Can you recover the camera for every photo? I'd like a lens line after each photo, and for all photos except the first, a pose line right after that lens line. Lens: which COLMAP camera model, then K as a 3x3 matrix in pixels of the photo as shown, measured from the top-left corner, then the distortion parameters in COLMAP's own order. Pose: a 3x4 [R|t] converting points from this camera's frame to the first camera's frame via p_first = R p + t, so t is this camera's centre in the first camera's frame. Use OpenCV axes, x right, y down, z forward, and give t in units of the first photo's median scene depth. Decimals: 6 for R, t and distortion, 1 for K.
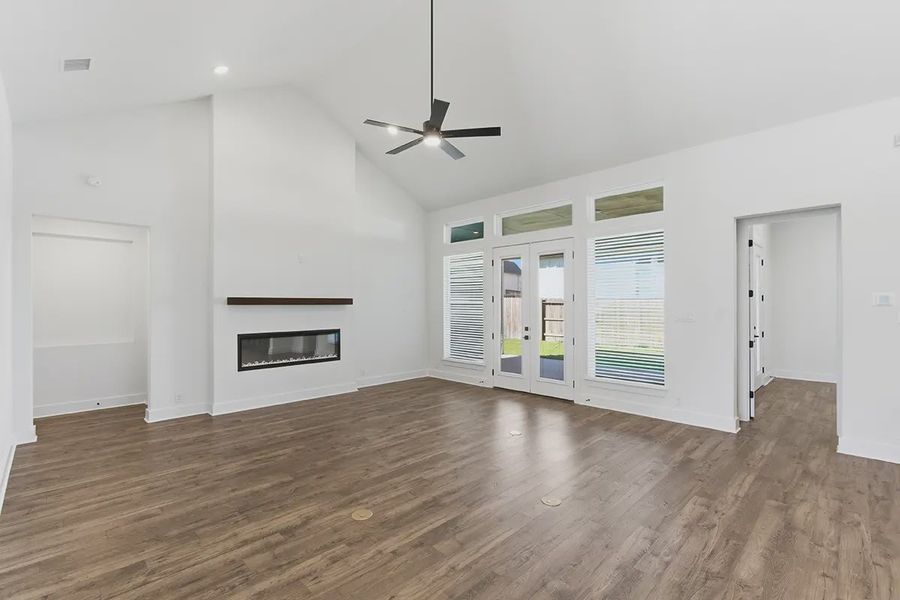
lens RADIAL K [[406.1, 0, 442.4], [0, 406.1, 304.4], [0, 0, 1]] dist [-0.004404, 0.000474]
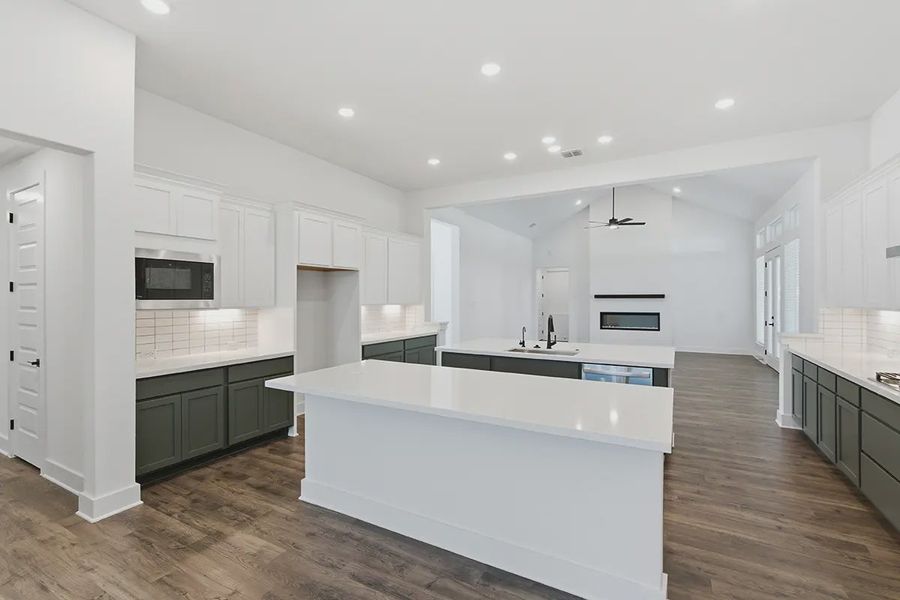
lens RADIAL K [[406.1, 0, 452.9], [0, 406.1, 299.8], [0, 0, 1]] dist [-0.004404, 0.000474]
pose [[0.295900, 0.004050, -0.955210, 1.579646], [0.004270, 0.999975, 0.005563, -0.007770], [0.955209, -0.005725, 0.295876, -0.454686]]
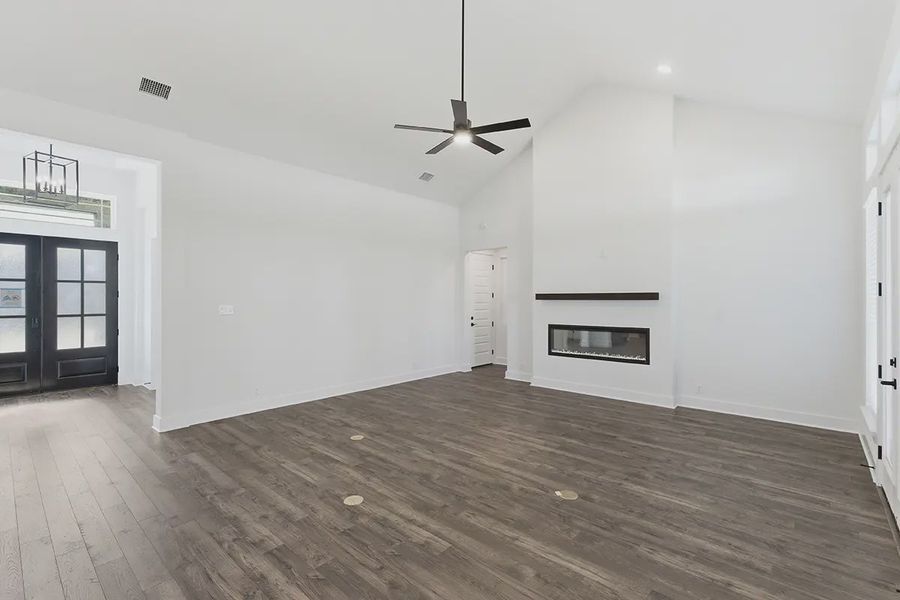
lens RADIAL K [[406.1, 0, 450.6], [0, 406.1, 297.4], [0, 0, 1]] dist [-0.004404, 0.000474]
pose [[0.067388, -0.002840, -0.997723, 0.820142], [0.001680, 0.999995, -0.002733, -0.004387], [0.997725, -0.001492, 0.067392, 0.755168]]
